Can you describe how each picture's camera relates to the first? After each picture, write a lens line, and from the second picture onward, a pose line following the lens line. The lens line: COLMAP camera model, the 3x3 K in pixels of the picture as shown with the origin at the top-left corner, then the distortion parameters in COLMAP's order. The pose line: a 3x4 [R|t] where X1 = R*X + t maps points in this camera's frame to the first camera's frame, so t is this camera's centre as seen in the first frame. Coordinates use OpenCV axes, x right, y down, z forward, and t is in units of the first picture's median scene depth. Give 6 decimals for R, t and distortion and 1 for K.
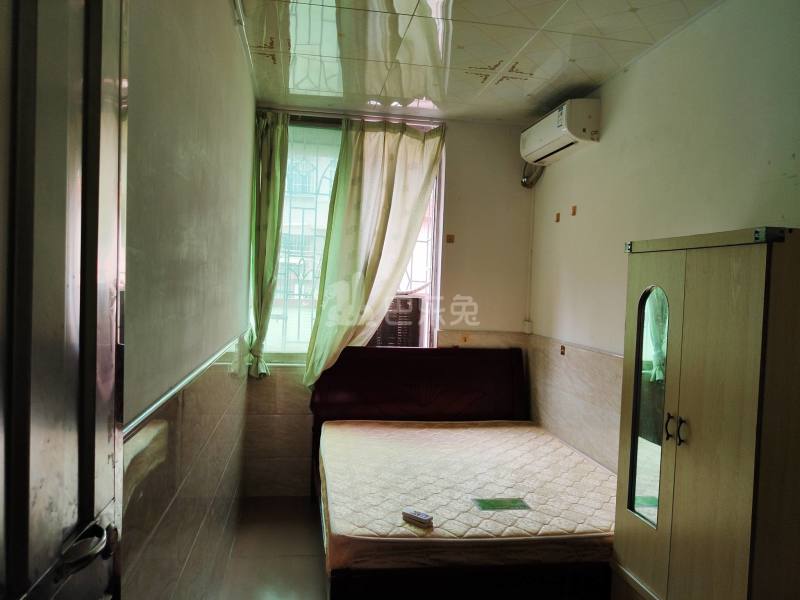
lens RADIAL K [[599.9, 0, 399.7], [0, 599.9, 301.0], [0, 0, 1]] dist [-0.007241, -0.004363]
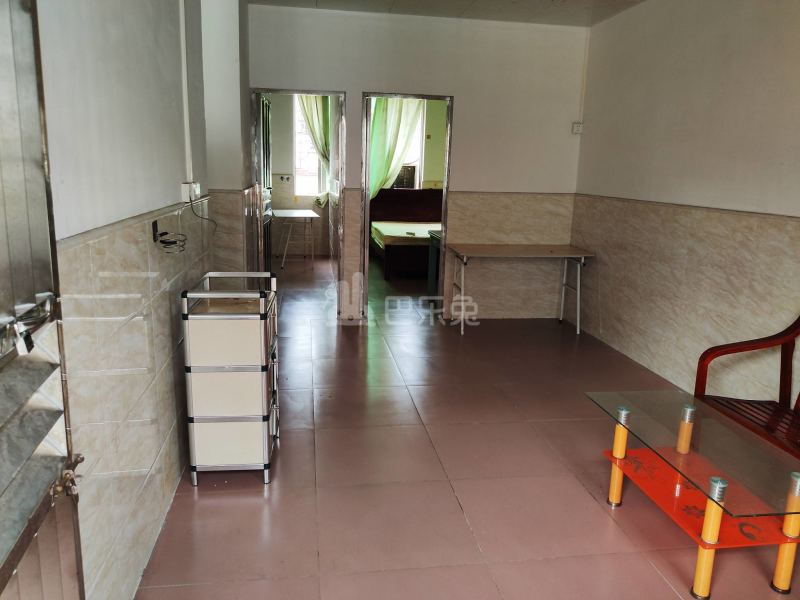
lens RADIAL K [[599.9, 0, 397.9], [0, 599.9, 304.1], [0, 0, 1]] dist [-0.007241, -0.004363]
pose [[0.999912, -0.005217, -0.012224, -0.001972], [0.007498, 0.980826, 0.194740, 0.063100], [0.010974, -0.194815, 0.980779, -1.213452]]
